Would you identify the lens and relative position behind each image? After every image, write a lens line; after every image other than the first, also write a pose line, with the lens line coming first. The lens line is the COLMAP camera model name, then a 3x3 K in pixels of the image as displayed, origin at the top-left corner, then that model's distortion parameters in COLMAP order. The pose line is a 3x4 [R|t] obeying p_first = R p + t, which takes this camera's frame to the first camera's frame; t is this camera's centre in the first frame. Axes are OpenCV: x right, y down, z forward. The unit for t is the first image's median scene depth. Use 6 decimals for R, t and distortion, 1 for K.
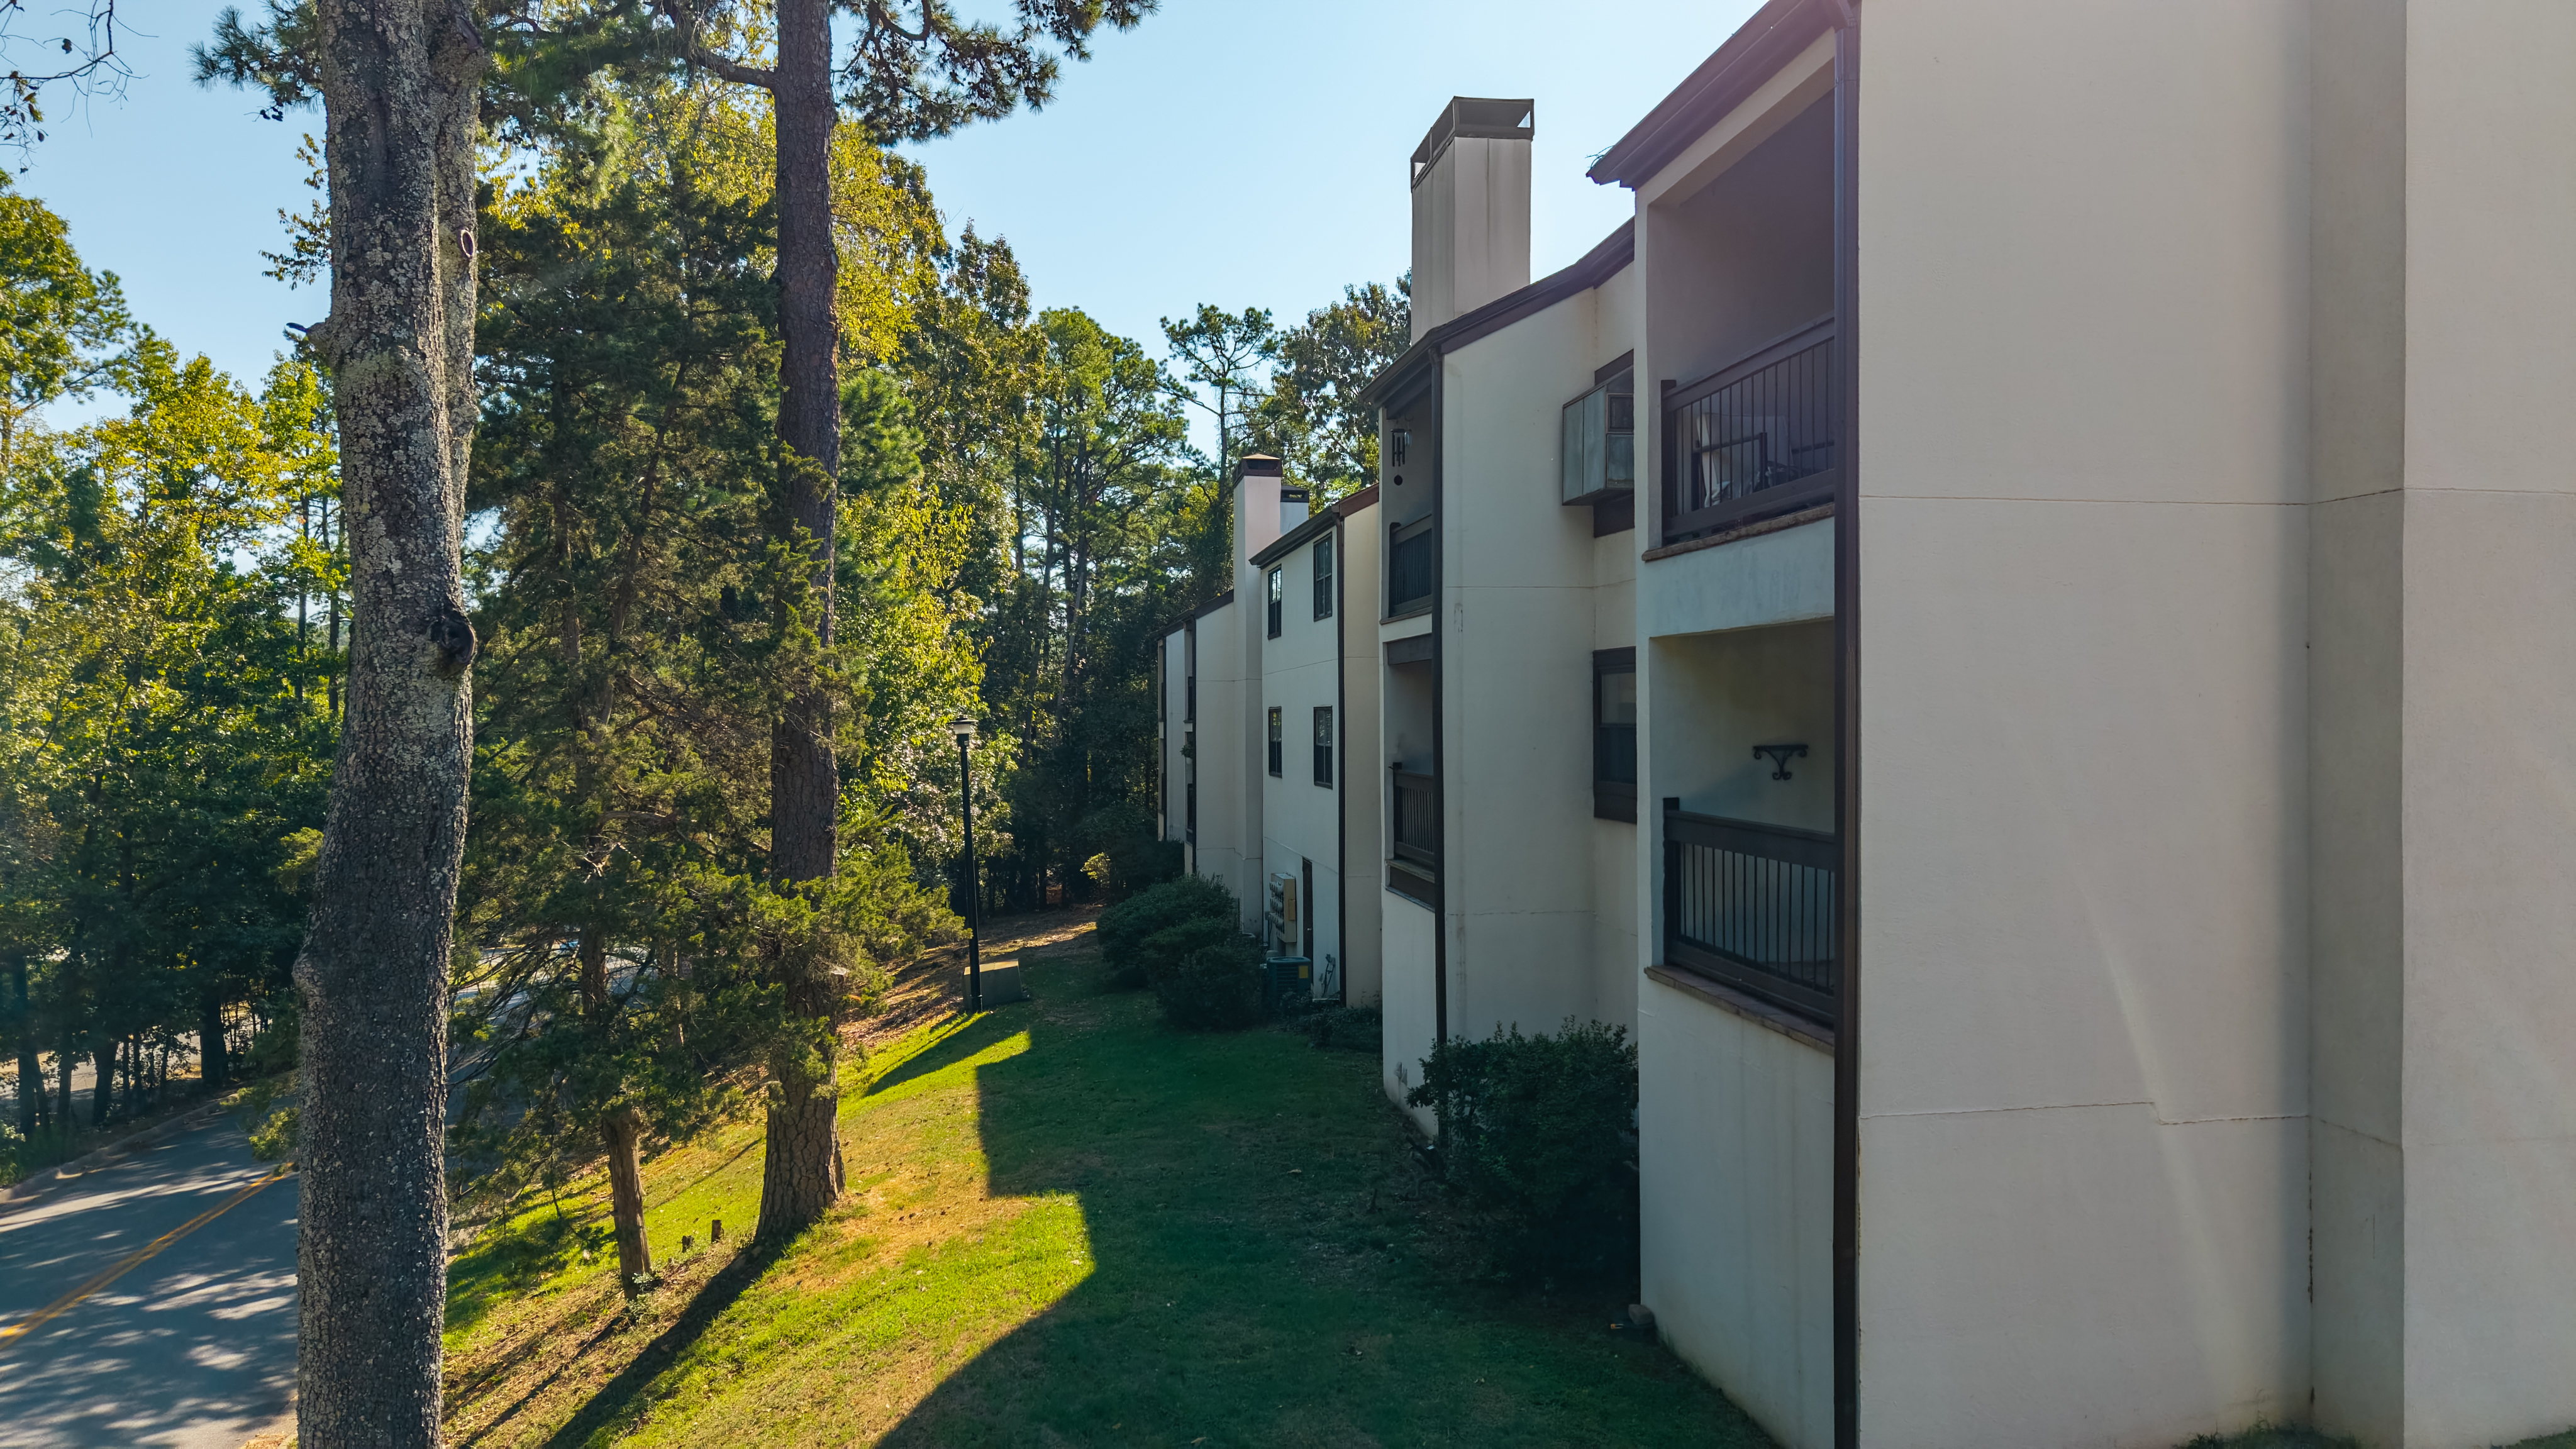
lens RADIAL K [[1707.8, 0, 1288.0], [0, 1707.8, 724.5], [0, 0, 1]] dist [0.016378, -0.004752]
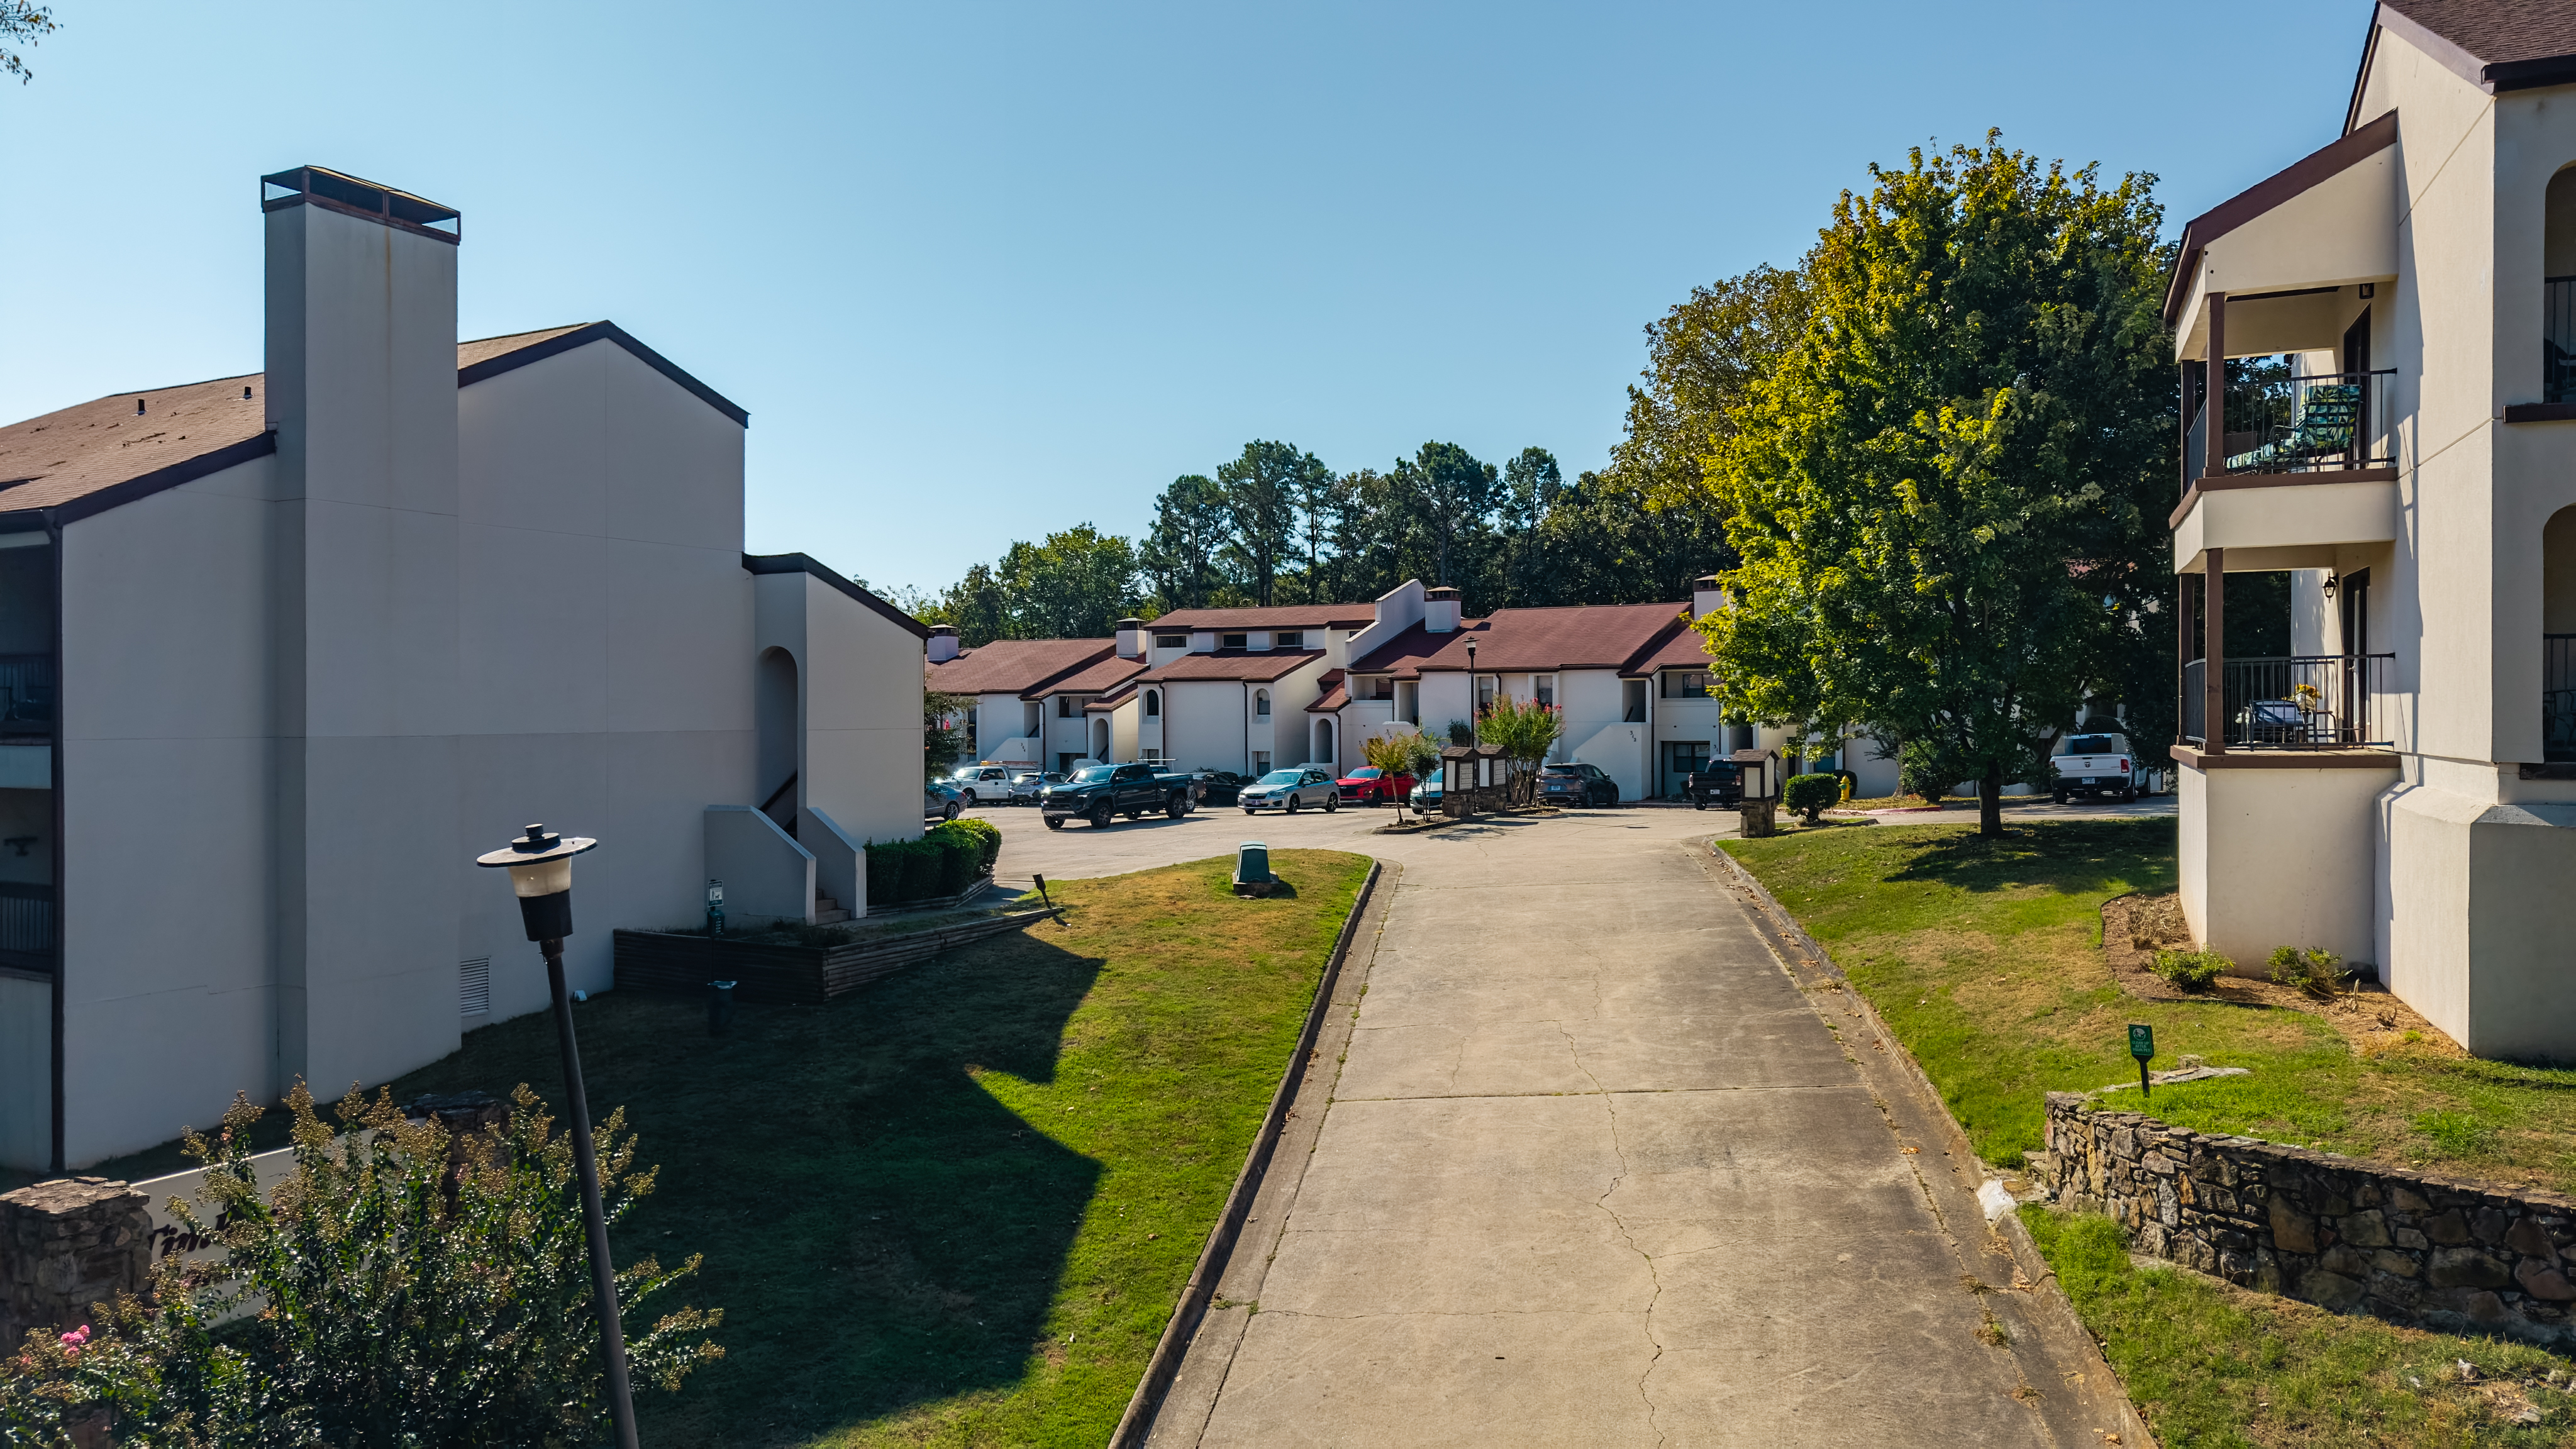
lens RADIAL K [[1707.8, 0, 1288.0], [0, 1707.8, 724.5], [0, 0, 1]] dist [0.016378, -0.004752]
pose [[0.599185, 0.002506, 0.800607, -0.528011], [0.005766, 0.999956, -0.007446, -0.119621], [-0.800590, 0.009078, 0.599144, -1.687448]]
